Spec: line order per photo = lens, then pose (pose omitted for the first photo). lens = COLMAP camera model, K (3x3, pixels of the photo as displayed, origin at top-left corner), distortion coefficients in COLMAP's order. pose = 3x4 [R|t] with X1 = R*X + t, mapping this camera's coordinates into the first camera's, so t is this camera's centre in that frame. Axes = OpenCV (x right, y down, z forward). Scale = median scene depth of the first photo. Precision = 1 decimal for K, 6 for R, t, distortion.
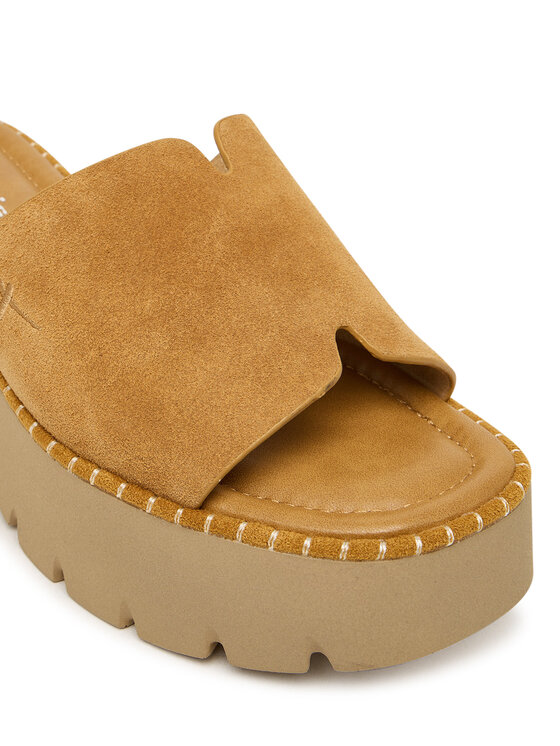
lens RADIAL K [[1762.4, 0, 280.0], [0, 1762.4, 373.0], [0, 0, 1]] dist [0.009710, -0.006803]
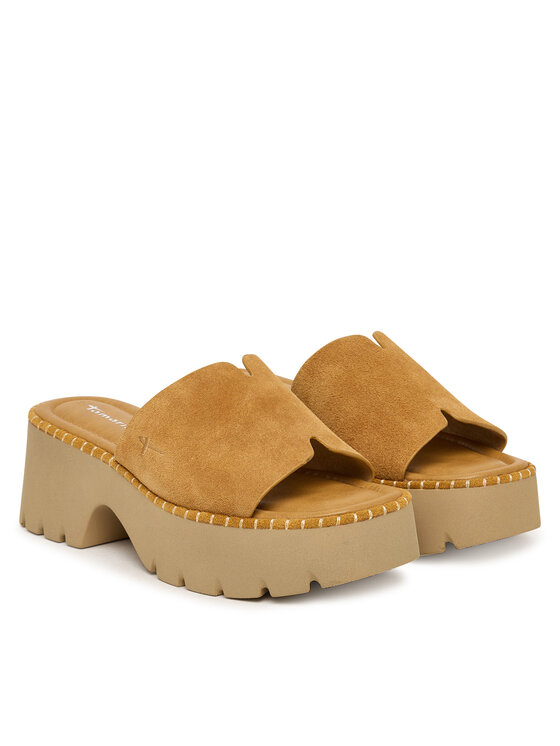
lens RADIAL K [[2194.2, 0, 280.0], [0, 2194.2, 373.0], [0, 0, 1]] dist [-0.003629, -0.061406]
pose [[0.996258, -0.086257, 0.005449, -0.010691], [0.084384, 0.957107, -0.277173, 0.617993], [0.018693, 0.276596, 0.960805, -1.498689]]
